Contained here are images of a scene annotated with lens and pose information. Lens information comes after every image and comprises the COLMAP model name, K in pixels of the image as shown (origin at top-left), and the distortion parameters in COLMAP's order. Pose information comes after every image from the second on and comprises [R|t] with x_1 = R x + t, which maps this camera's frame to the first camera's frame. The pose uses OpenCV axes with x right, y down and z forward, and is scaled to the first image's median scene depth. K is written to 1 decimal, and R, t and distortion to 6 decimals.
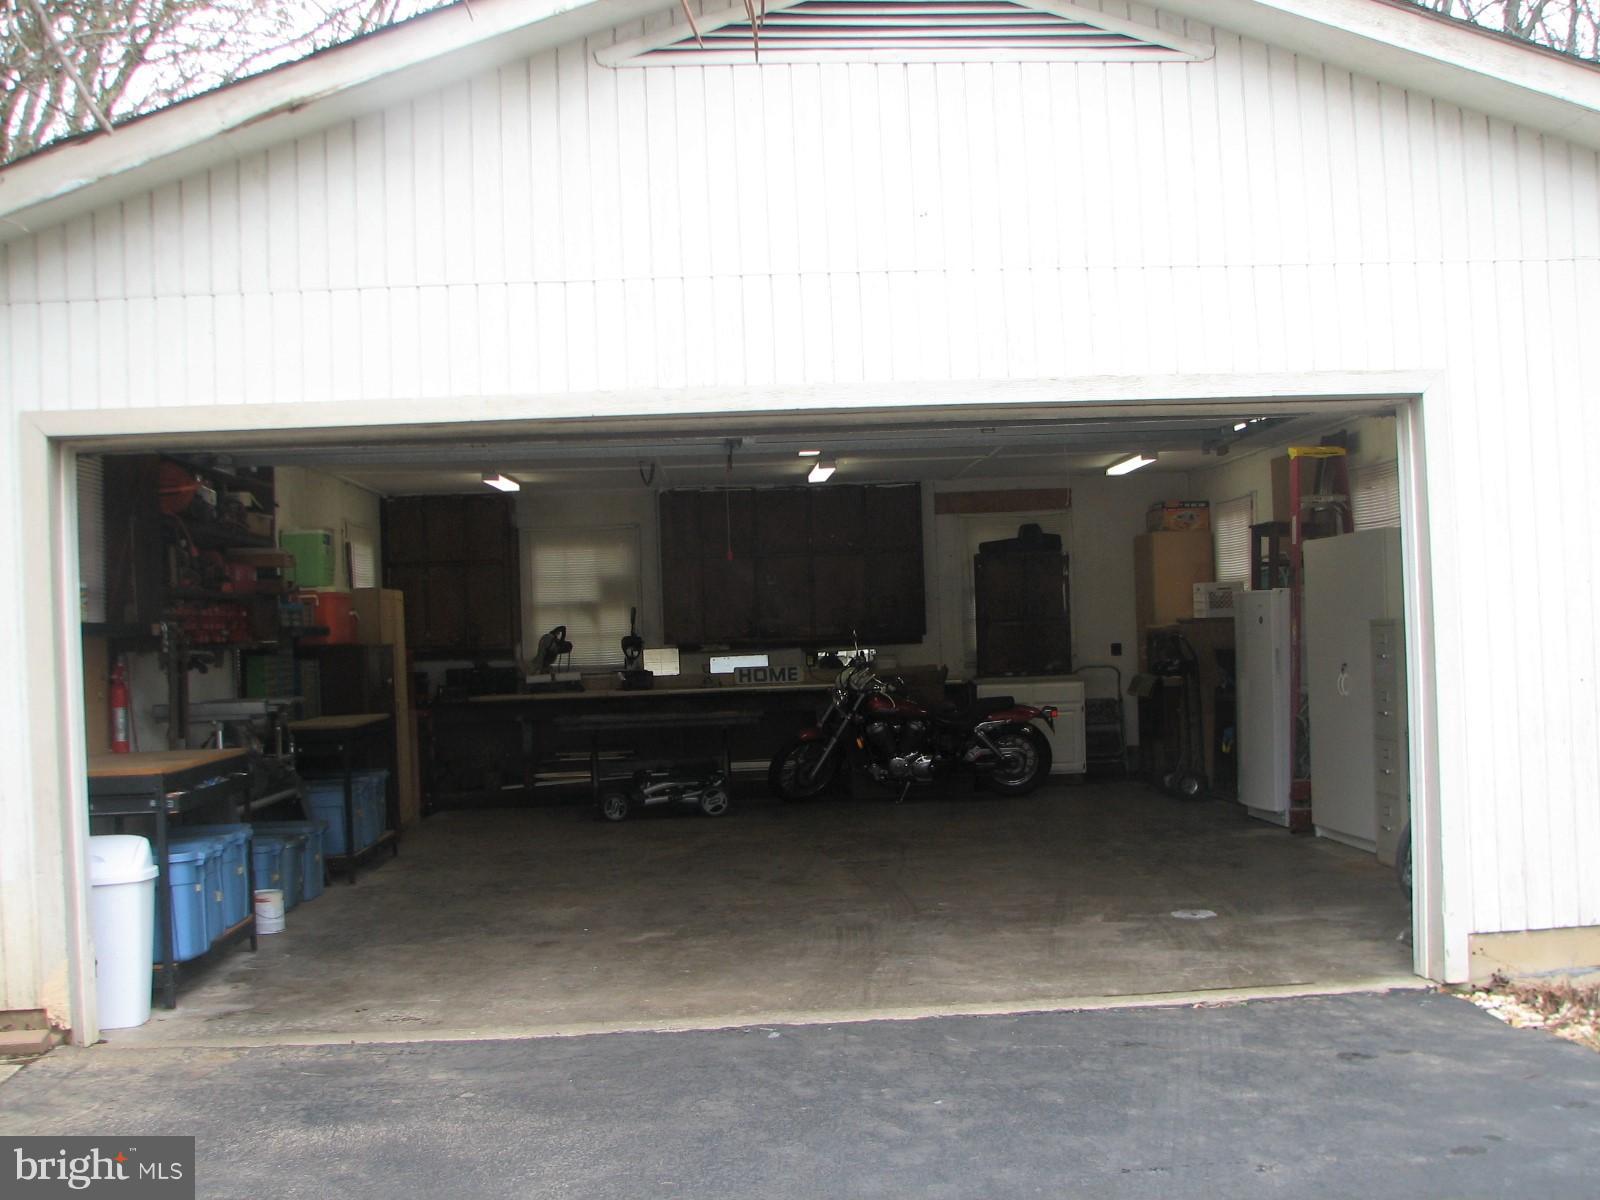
lens RADIAL K [[1734.7, 0, 806.4], [0, 1734.7, 605.2], [0, 0, 1]] dist [-0.138005, 0.000000]
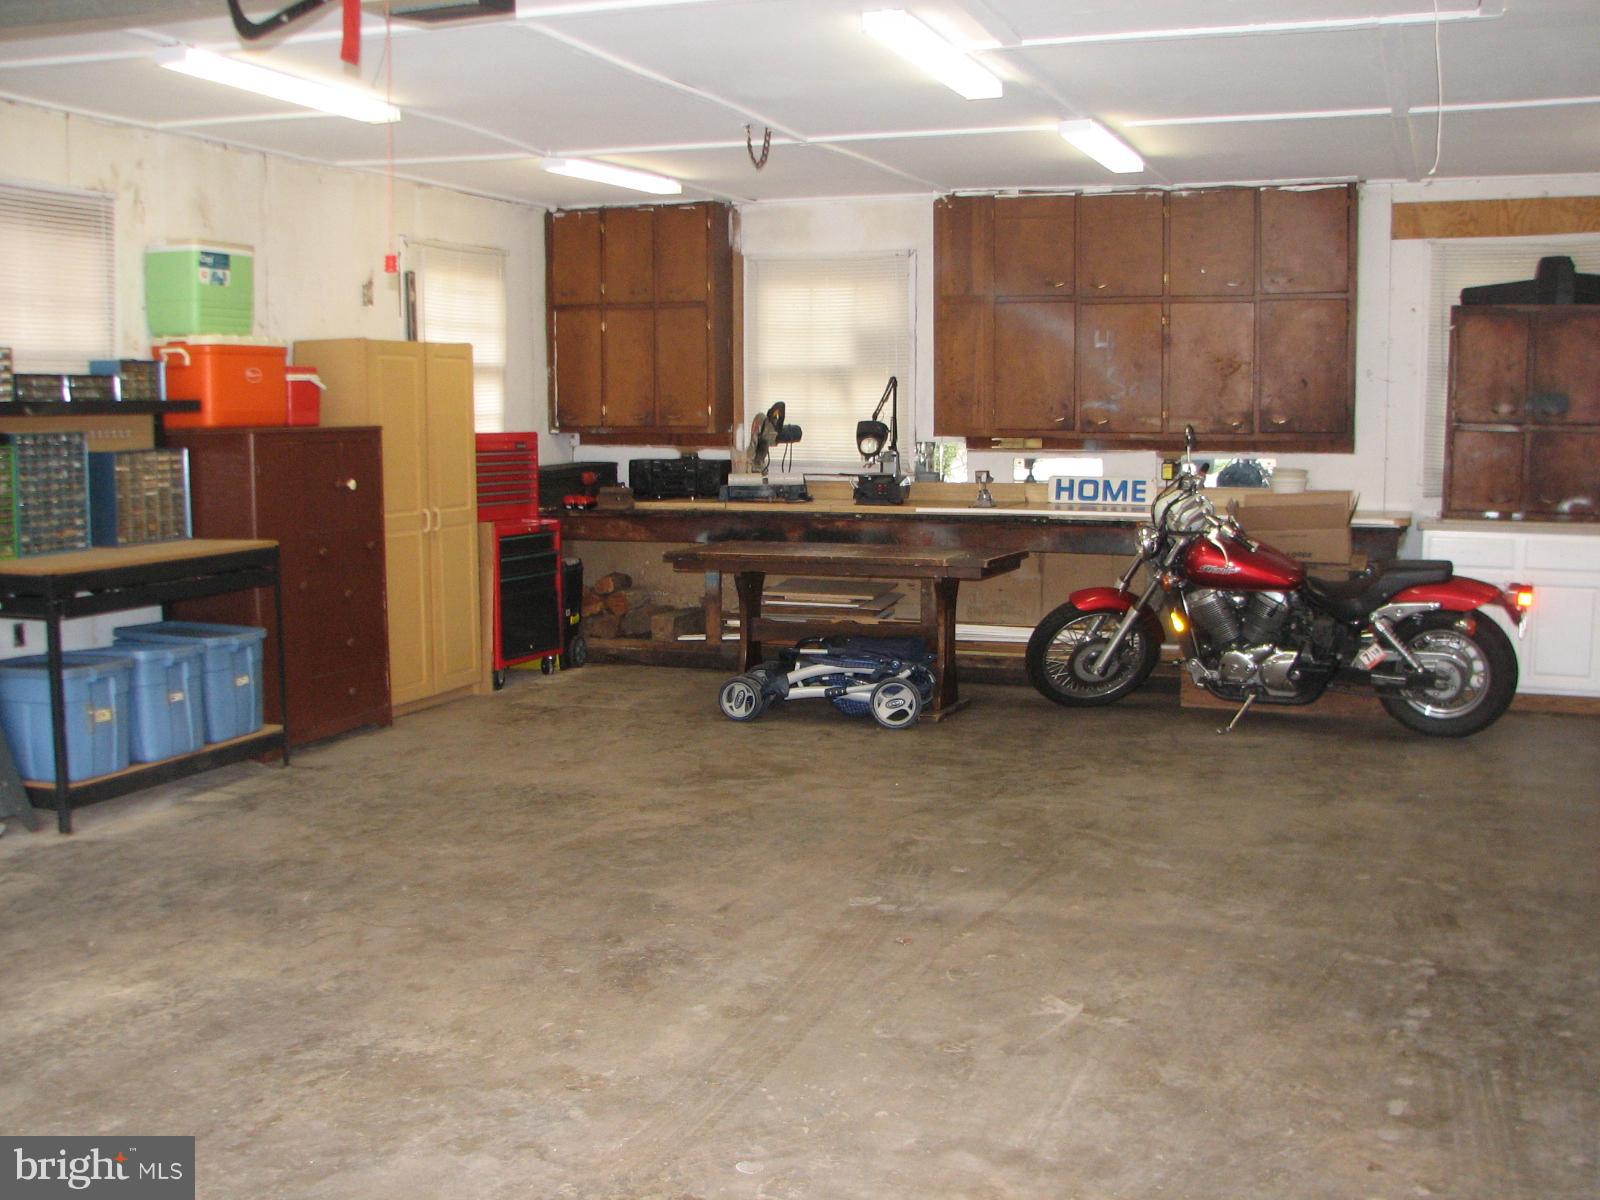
lens RADIAL K [[1734.7, 0, 793.8], [0, 1734.7, 587.5], [0, 0, 1]] dist [-0.138005, 0.000000]
pose [[0.908223, 0.076858, -0.411368, 0.144707], [-0.024465, 0.991061, 0.131150, -0.004905], [0.417771, -0.109049, 0.901985, 0.398307]]
